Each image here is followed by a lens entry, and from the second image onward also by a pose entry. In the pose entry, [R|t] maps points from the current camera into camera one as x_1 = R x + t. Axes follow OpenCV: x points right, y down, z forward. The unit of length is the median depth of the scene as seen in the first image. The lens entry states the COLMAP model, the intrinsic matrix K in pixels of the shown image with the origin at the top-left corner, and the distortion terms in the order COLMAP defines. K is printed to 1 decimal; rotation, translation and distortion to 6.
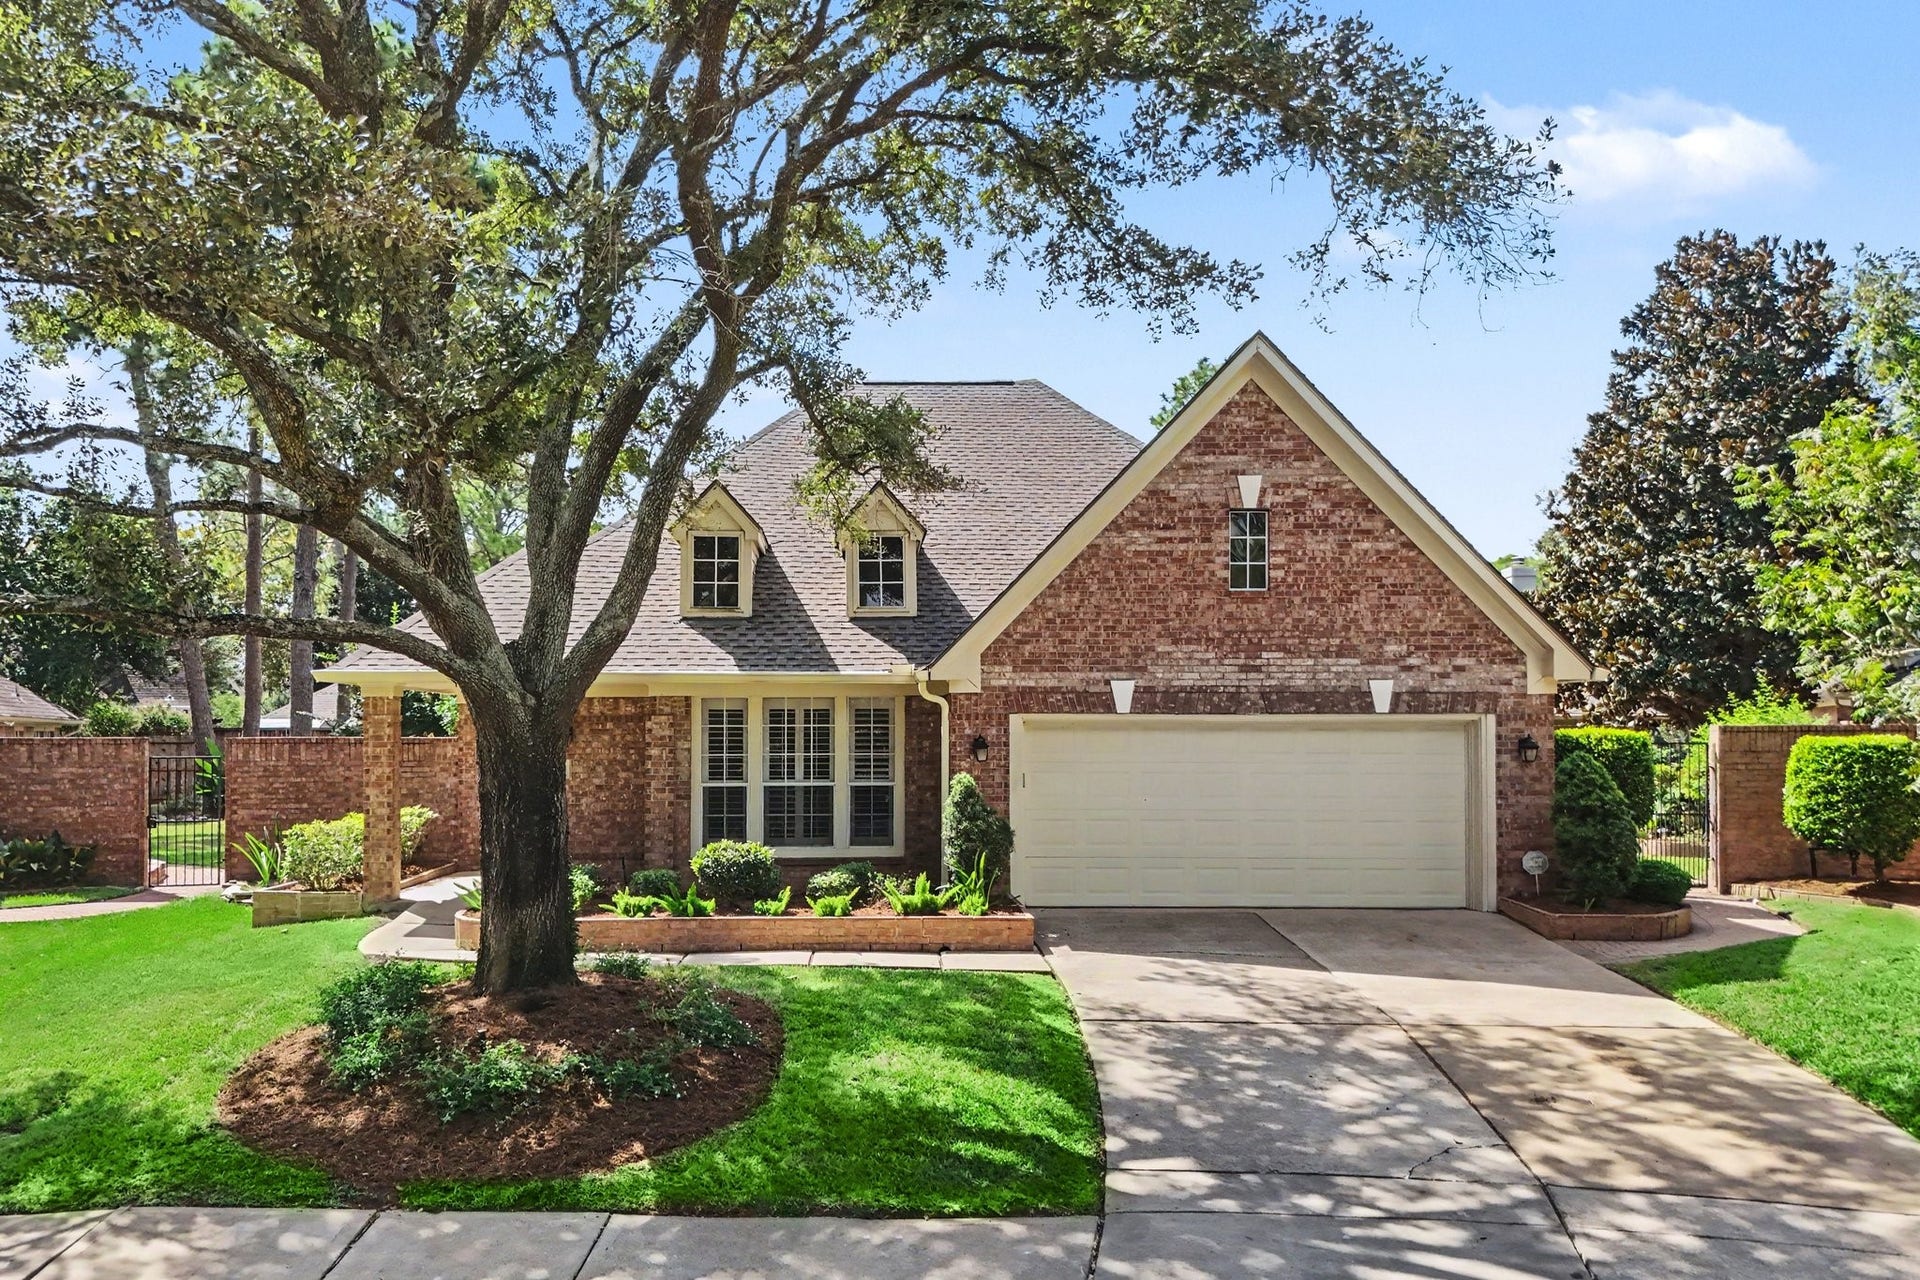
lens RADIAL K [[1556.4, 0, 954.7], [0, 1556.4, 708.8], [0, 0, 1]] dist [0.033202, -0.009364]
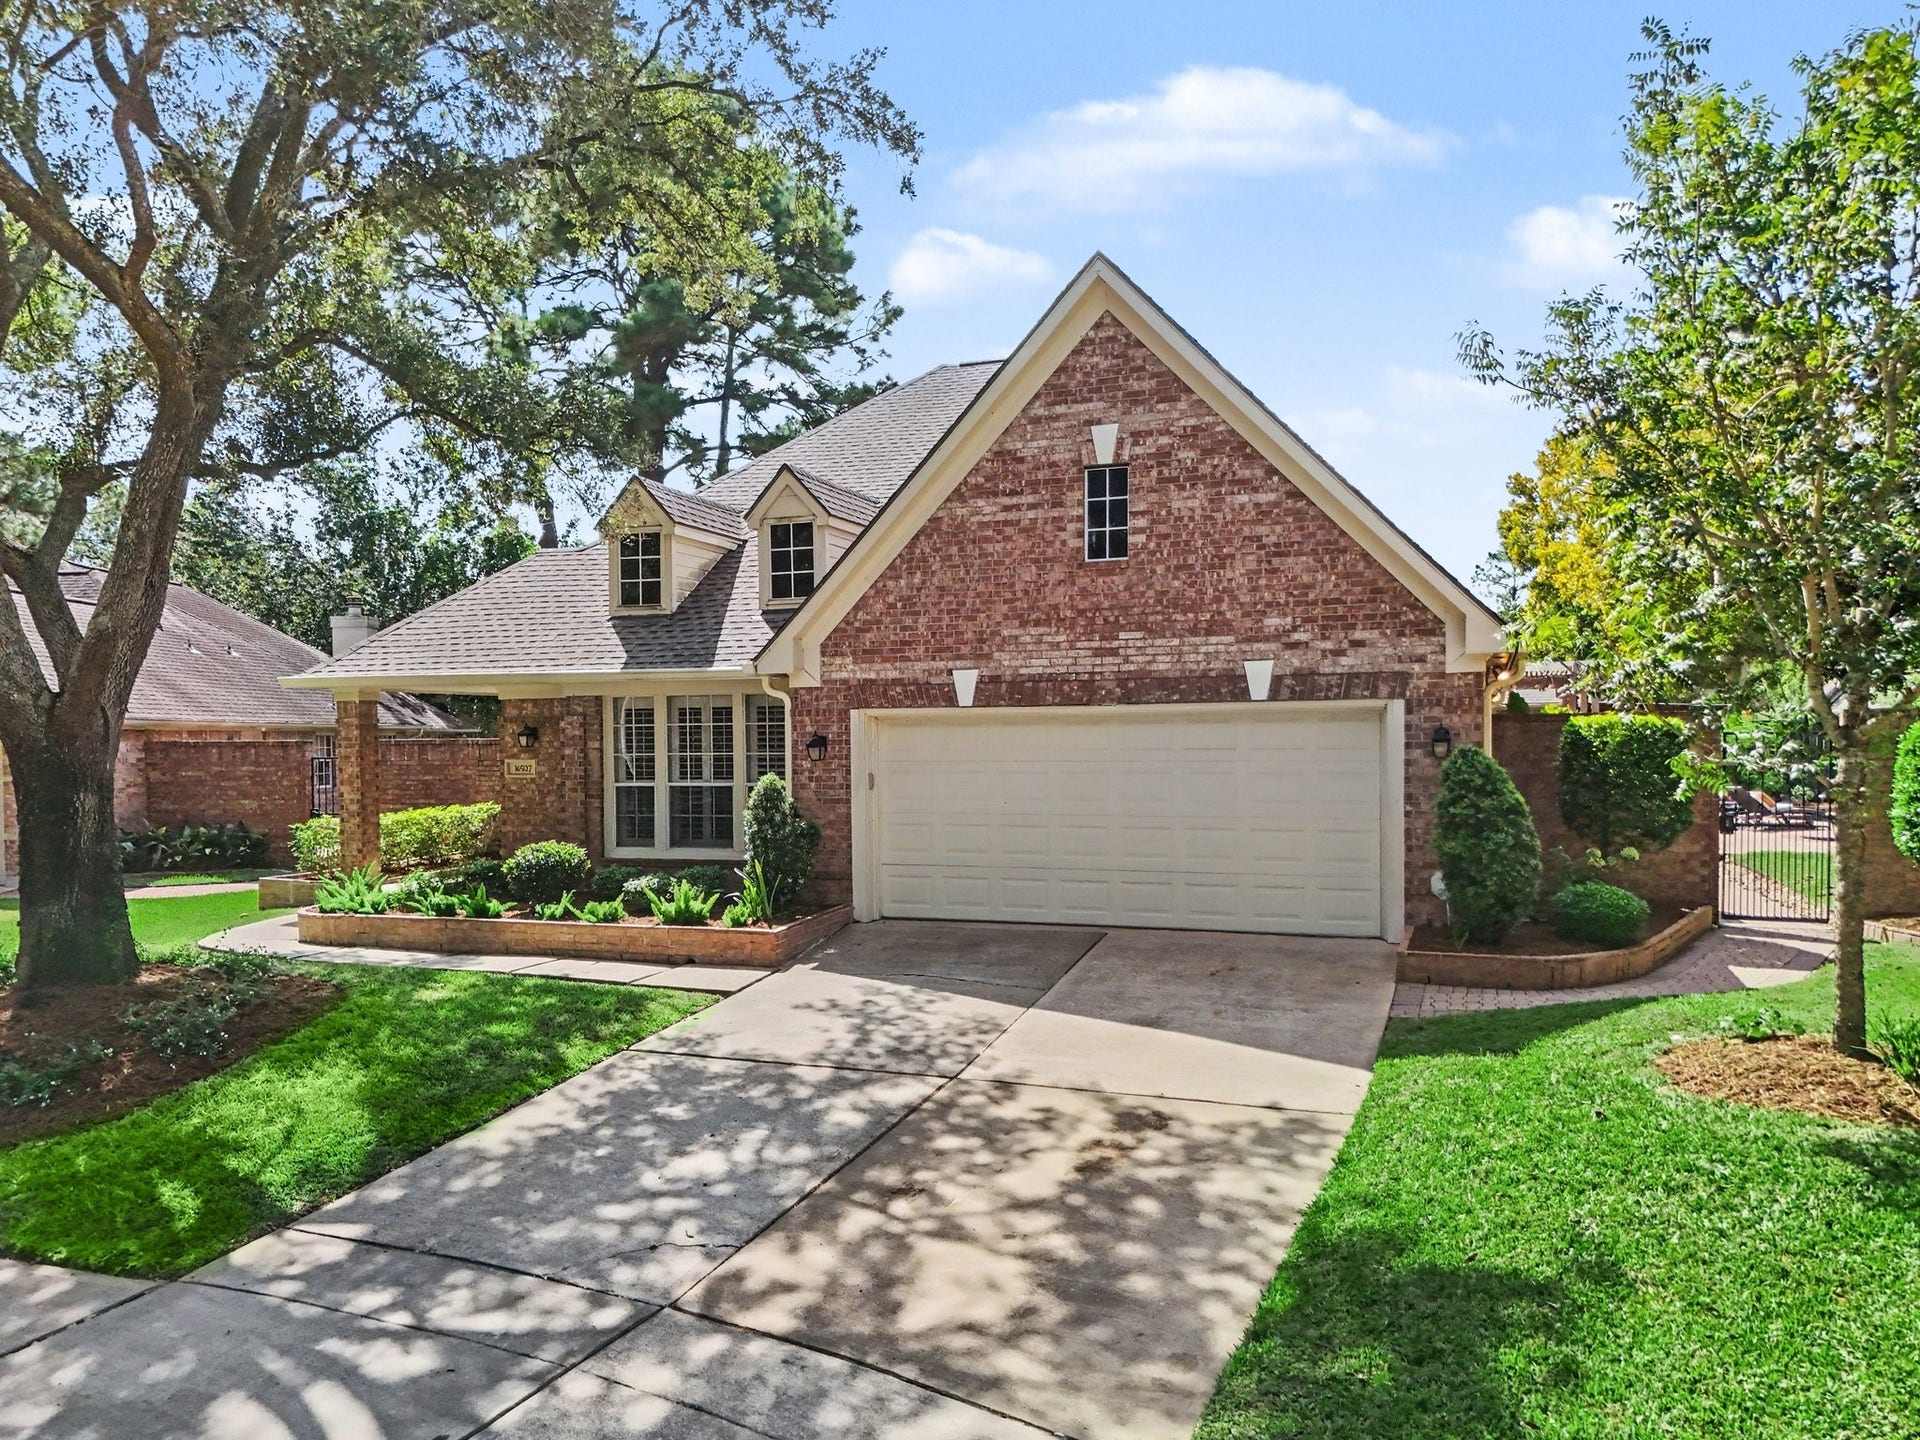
lens RADIAL K [[1486.2, 0, 965.8], [0, 1486.2, 787.7], [0, 0, 1]] dist [0.037567, -0.003712]
pose [[0.930717, 0.003255, -0.365726, 0.417626], [0.017187, 0.998467, 0.052623, 0.004642], [0.365336, -0.055263, 0.929234, 0.202369]]
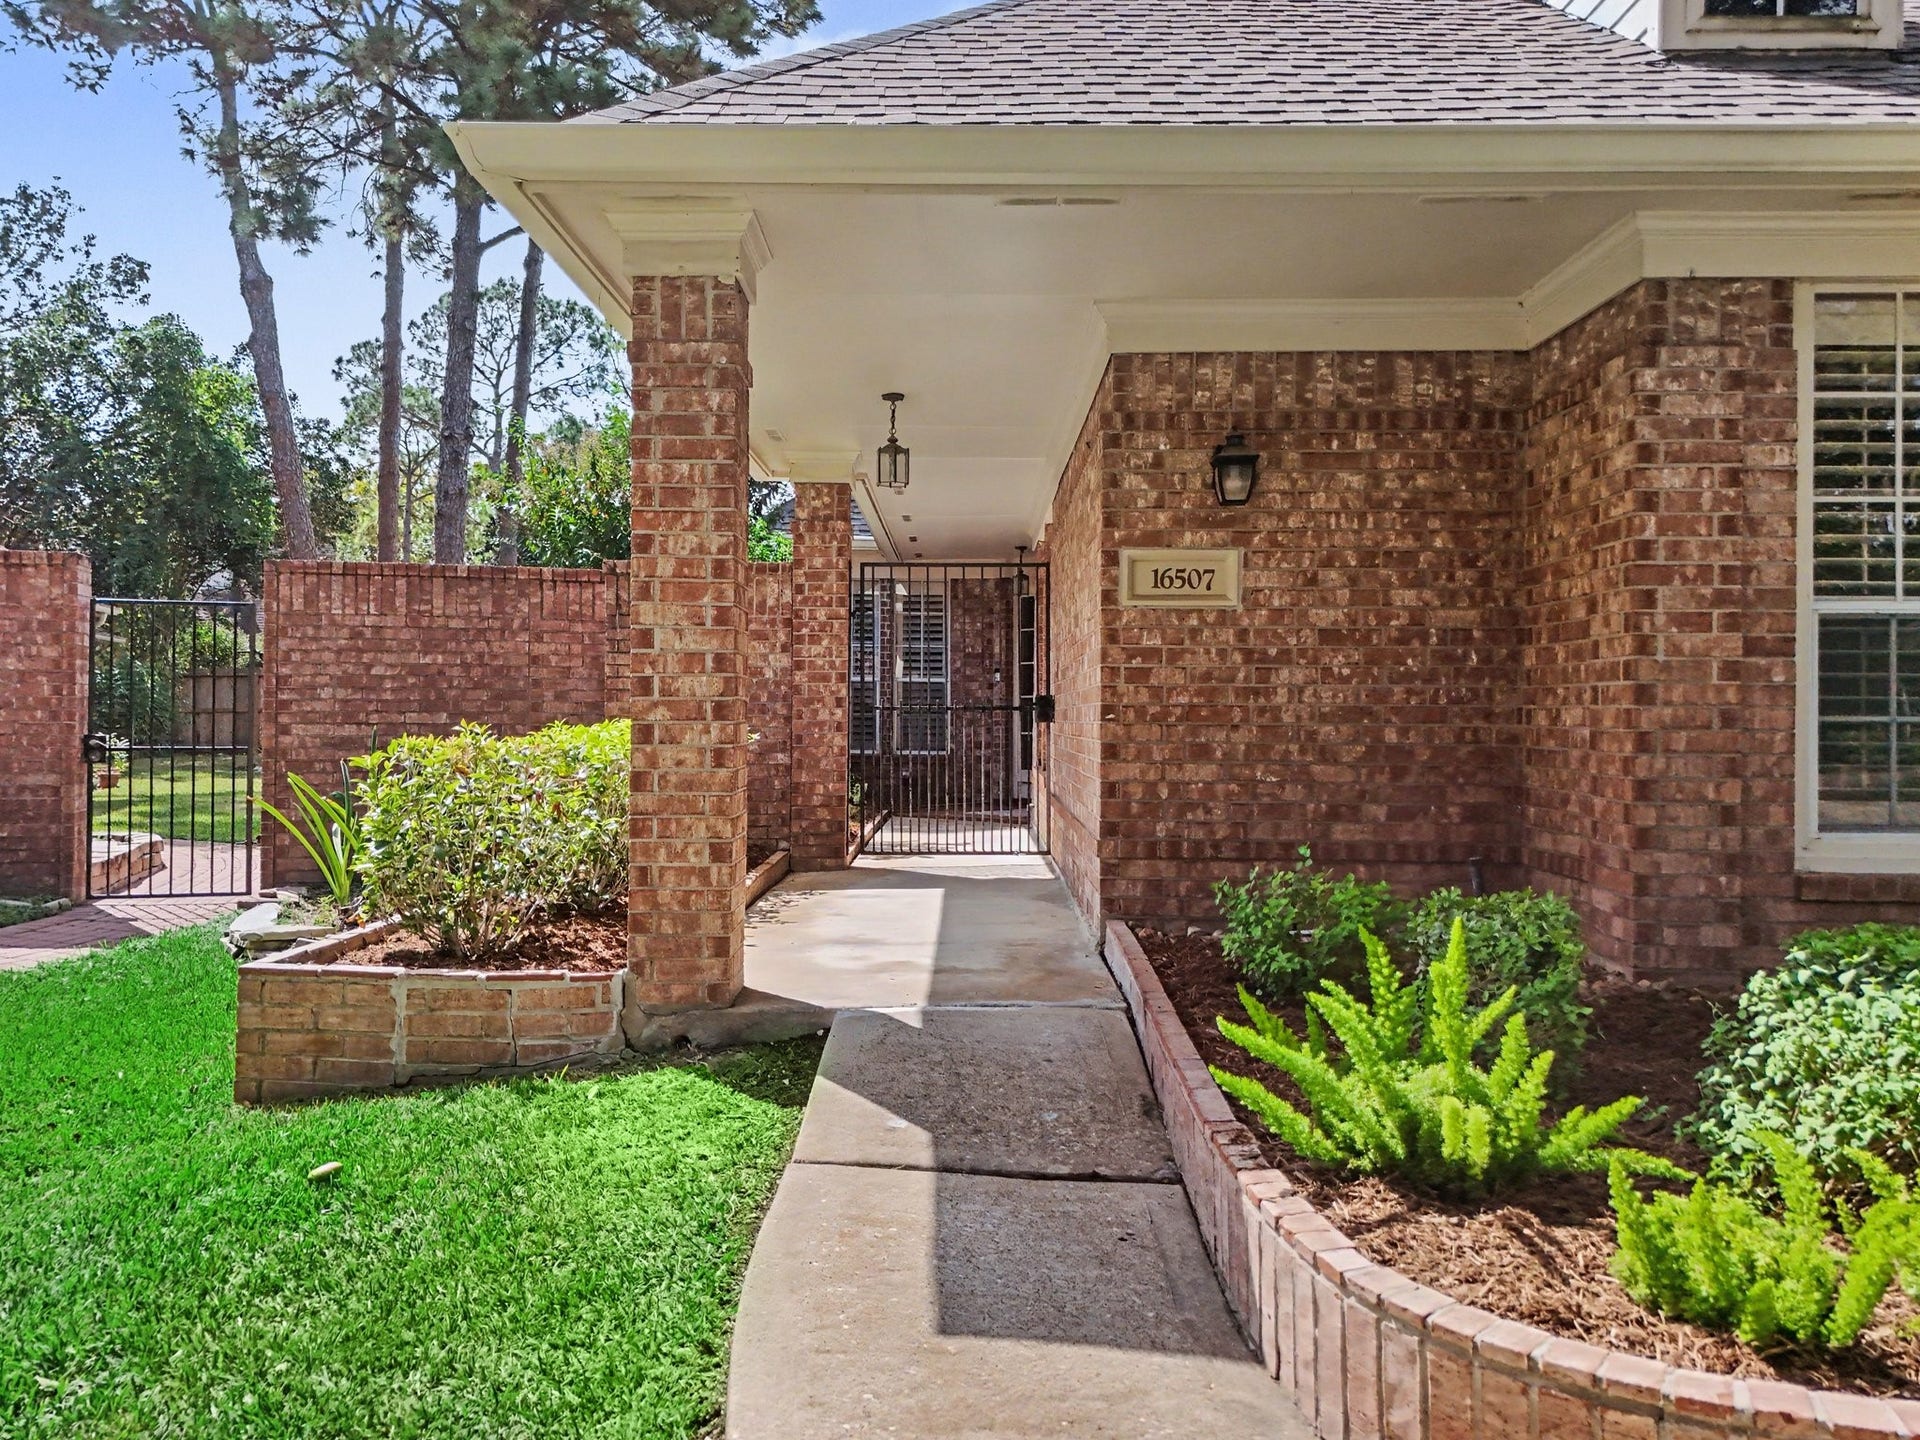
lens RADIAL K [[1389.9, 0, 960.0], [0, 1389.9, 720.0], [0, 0, 1]] dist [0.011501, 0.000919]
pose [[0.998703, 0.007946, -0.050290, -0.316740], [-0.006886, 0.999751, 0.021220, 0.067949], [0.050446, -0.020846, 0.998509, 0.779781]]
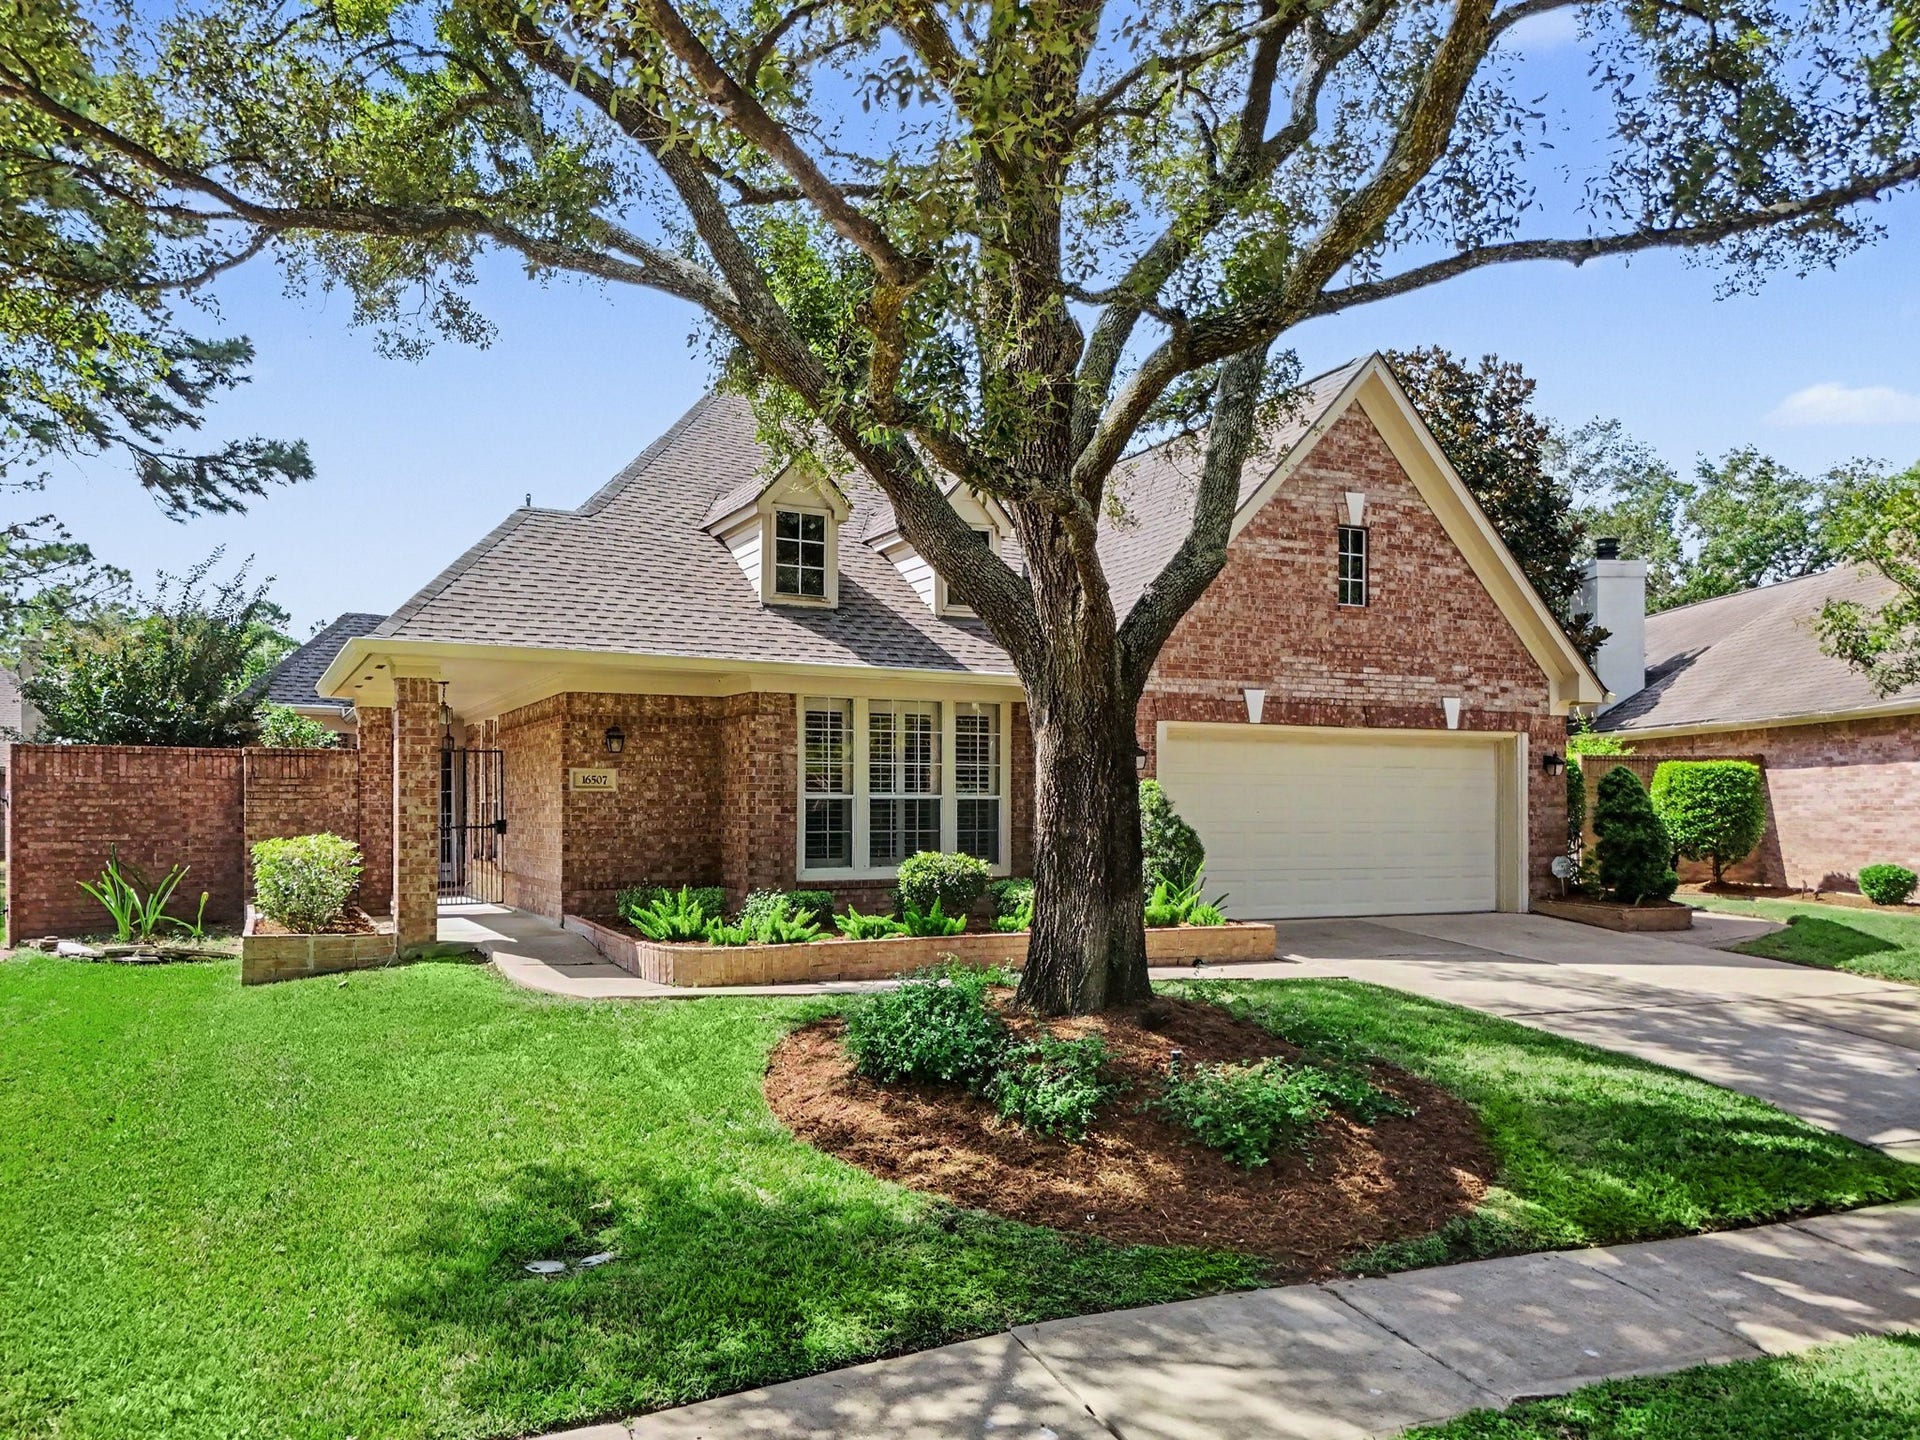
lens RADIAL K [[1422.0, 0, 964.0], [0, 1422.0, 824.1], [0, 0, 1]] dist [0.031895, -0.001310]
pose [[0.907515, -0.003229, 0.420008, -0.435638], [-0.007120, 0.999709, 0.023069, 0.047212], [-0.419960, -0.023926, 0.907227, 0.255135]]
